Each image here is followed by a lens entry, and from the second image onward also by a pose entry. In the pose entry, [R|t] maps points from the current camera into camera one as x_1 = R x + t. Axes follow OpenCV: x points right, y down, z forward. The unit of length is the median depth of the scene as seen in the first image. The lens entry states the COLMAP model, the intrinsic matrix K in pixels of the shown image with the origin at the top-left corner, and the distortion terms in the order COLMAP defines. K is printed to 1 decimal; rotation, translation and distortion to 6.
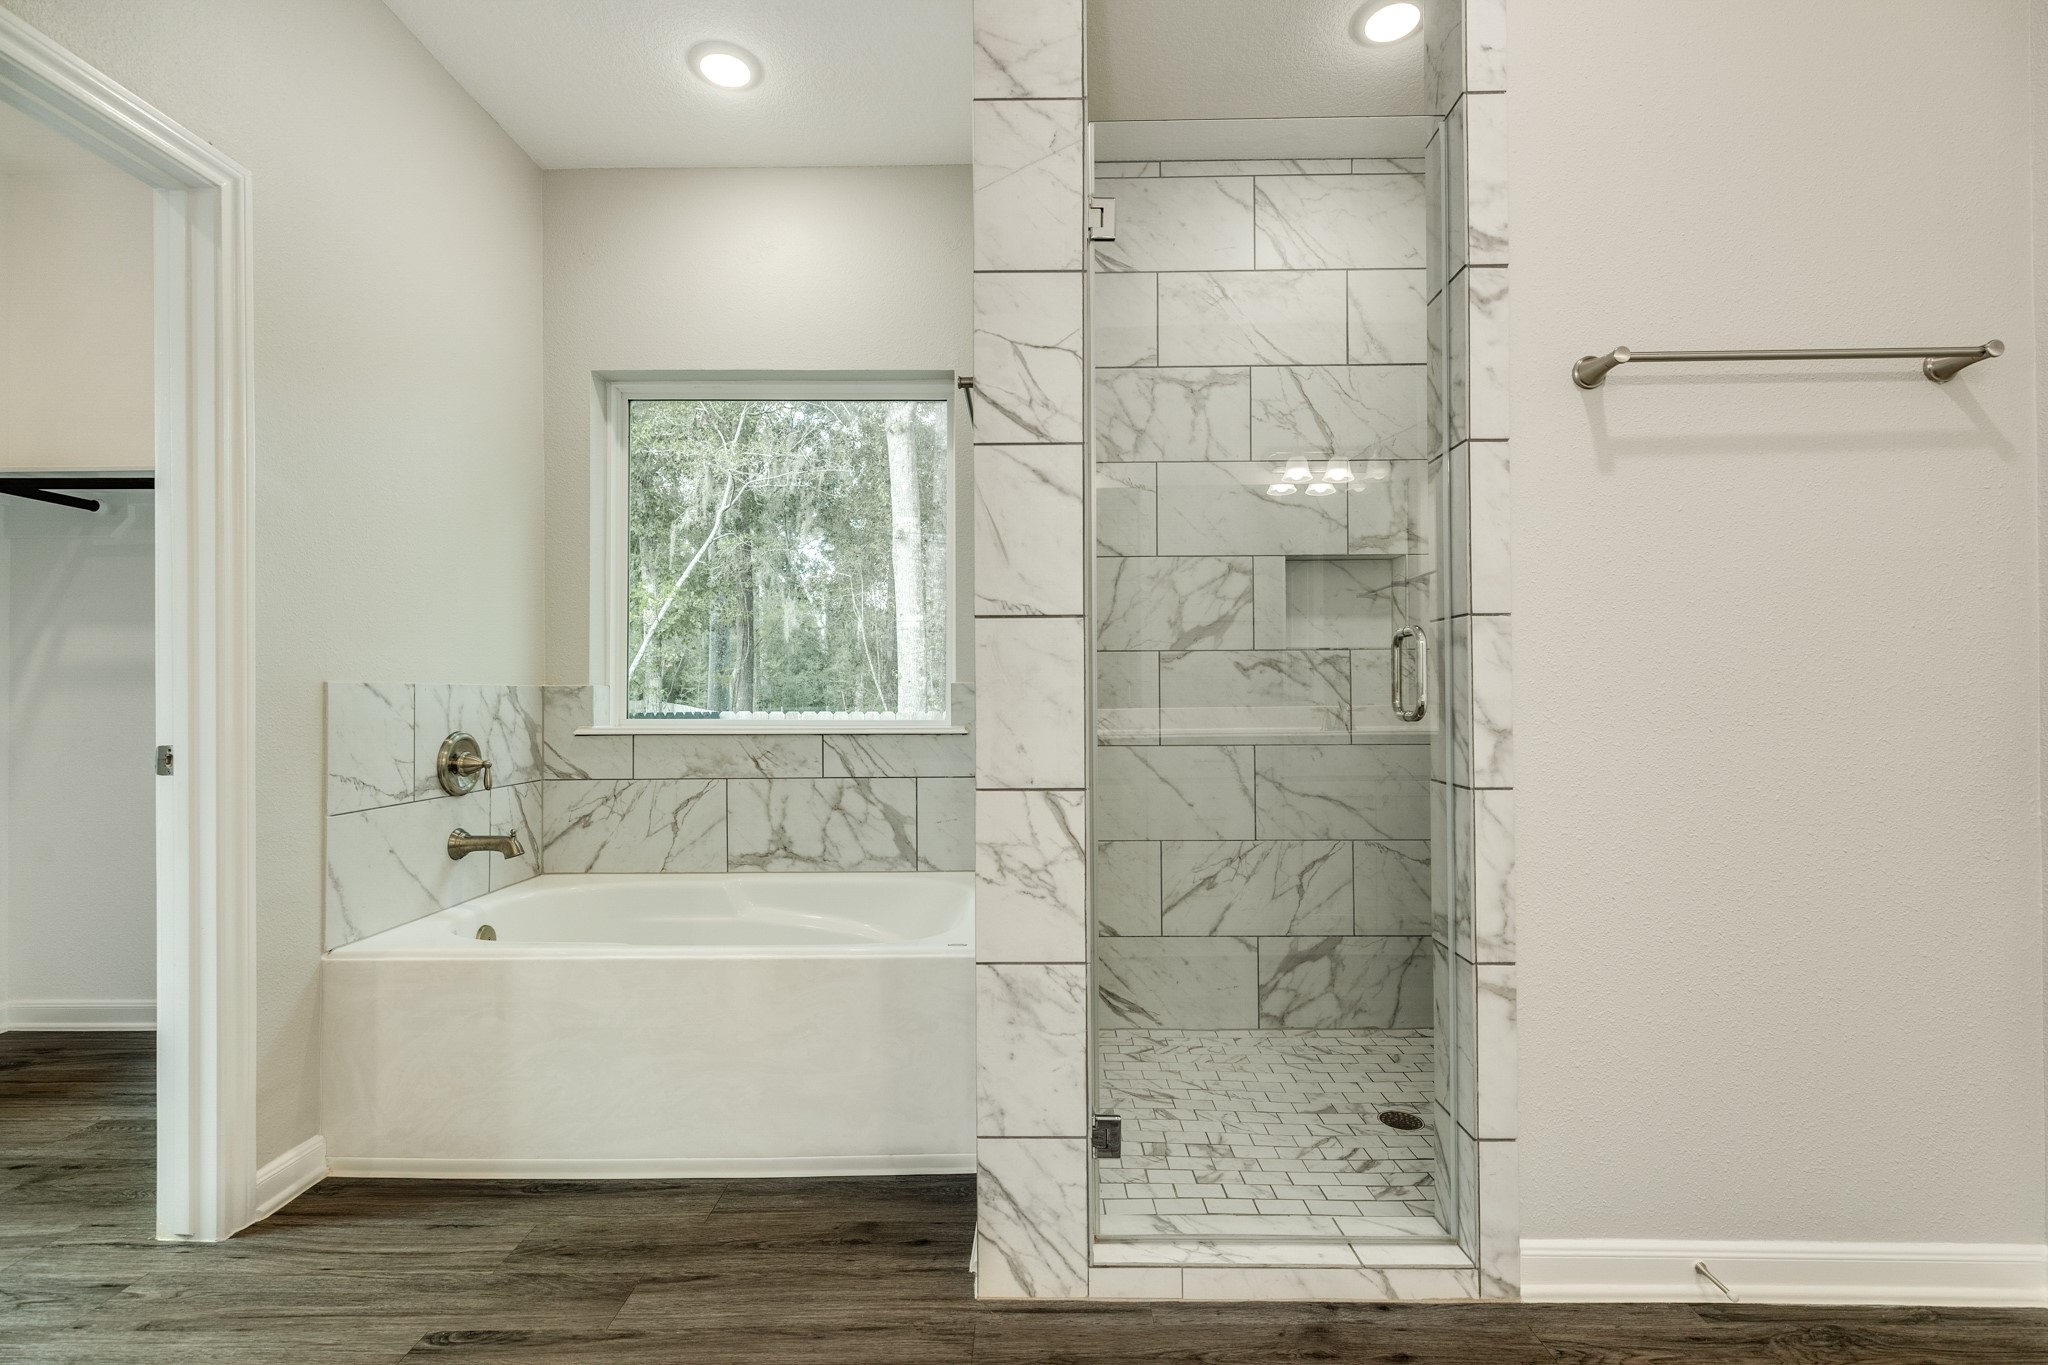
lens RADIAL K [[909.0, 0, 1022.9], [0, 909.0, 686.8], [0, 0, 1]] dist [0.005264, -0.000377]
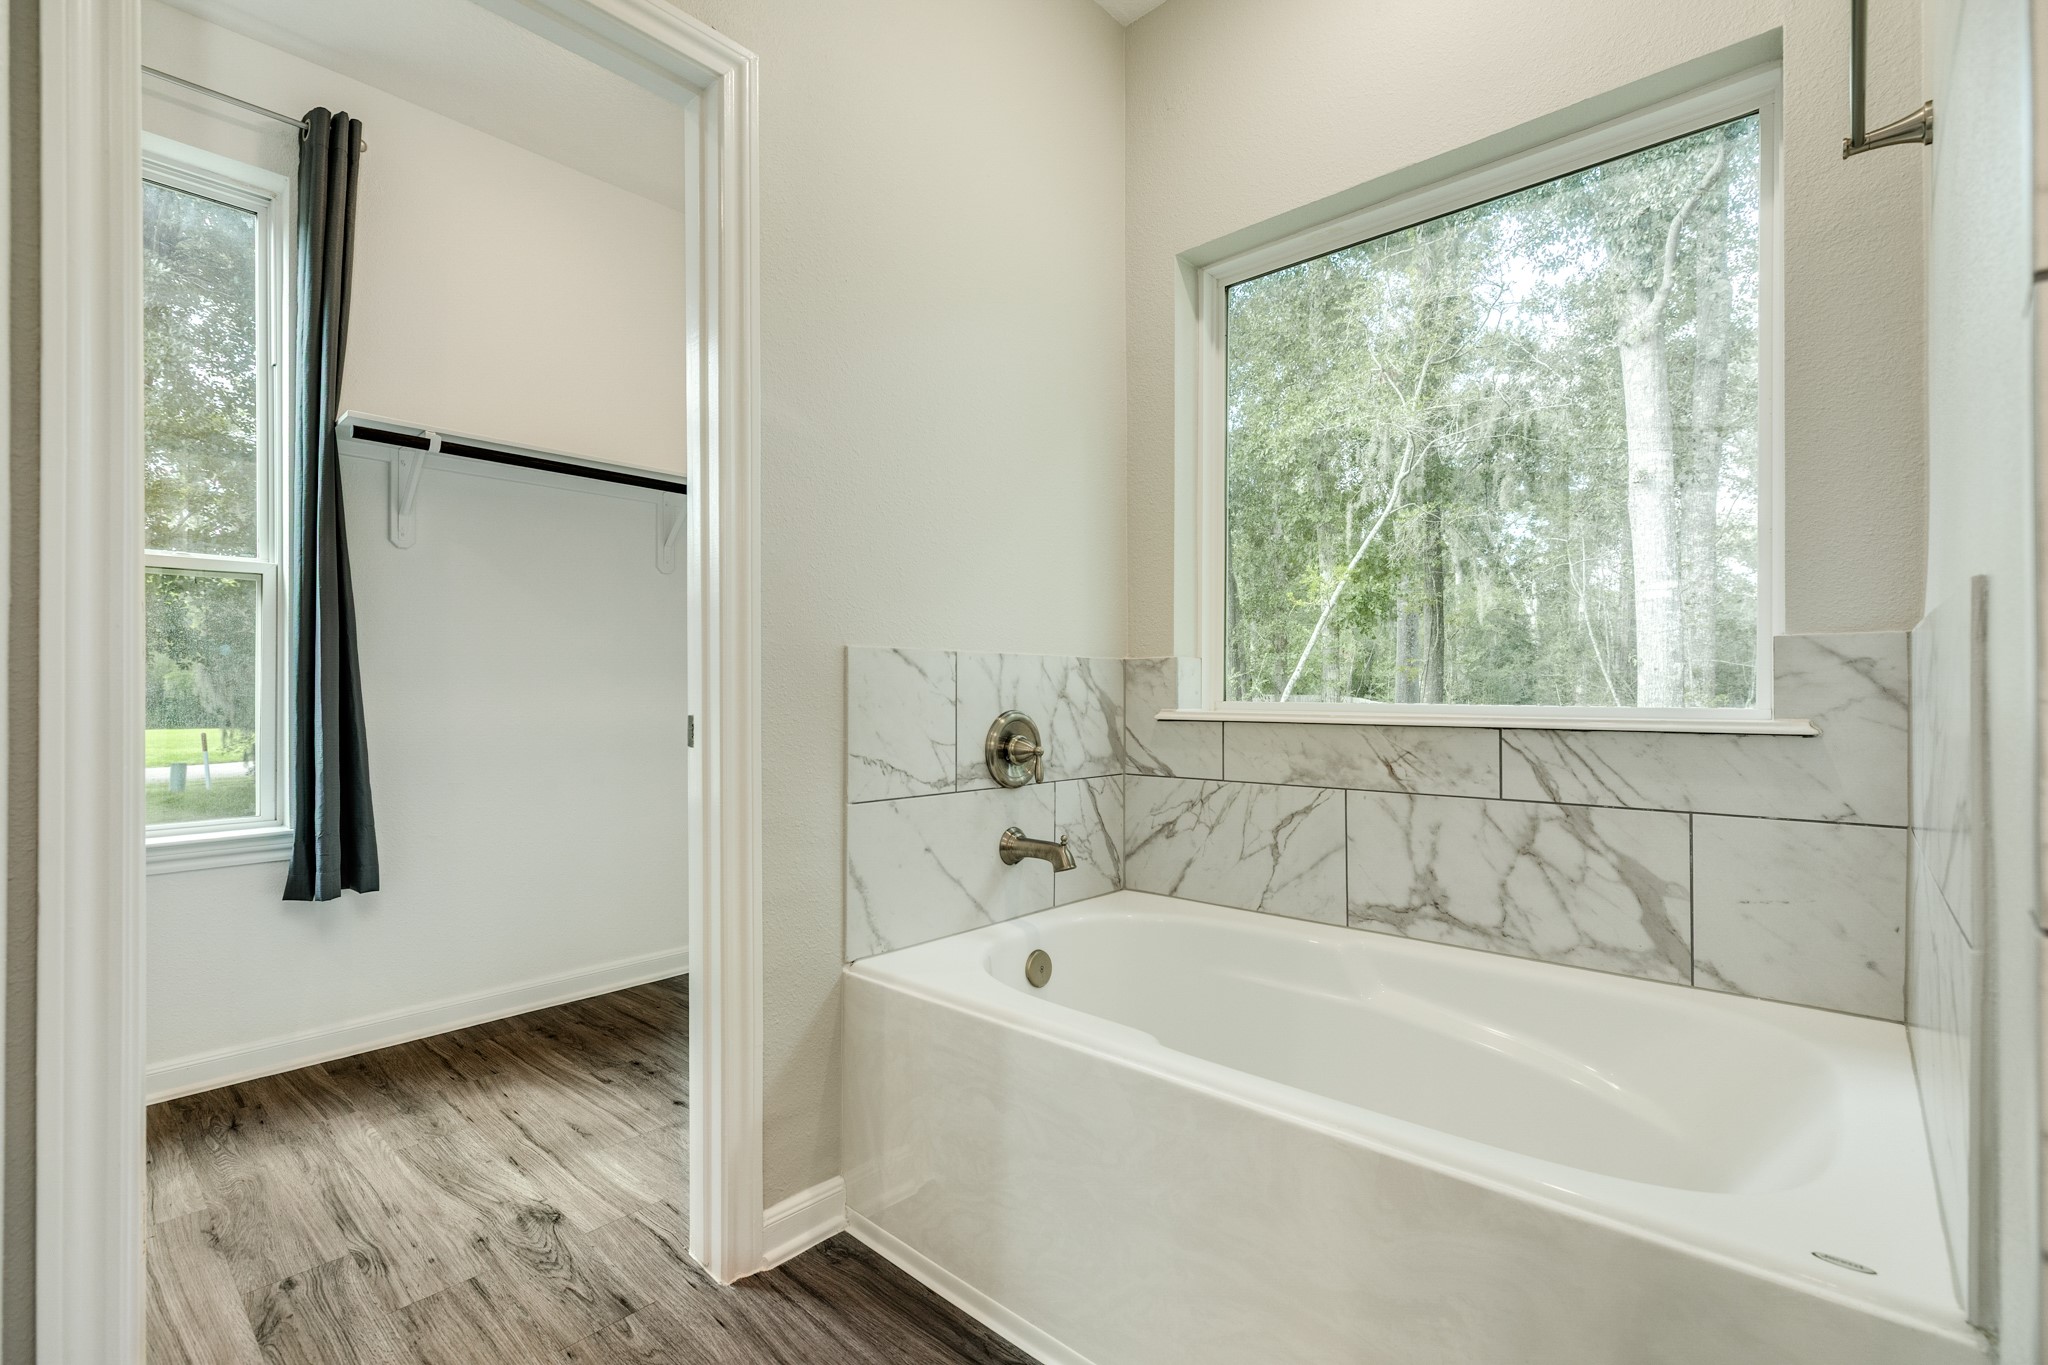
lens RADIAL K [[909.0, 0, 1023.1], [0, 909.0, 686.2], [0, 0, 1]] dist [0.005264, -0.000377]
pose [[0.746282, -0.001563, -0.665628, -0.052353], [0.003809, 0.999991, 0.001922, 0.021603], [0.665618, -0.003970, 0.746282, 0.330990]]
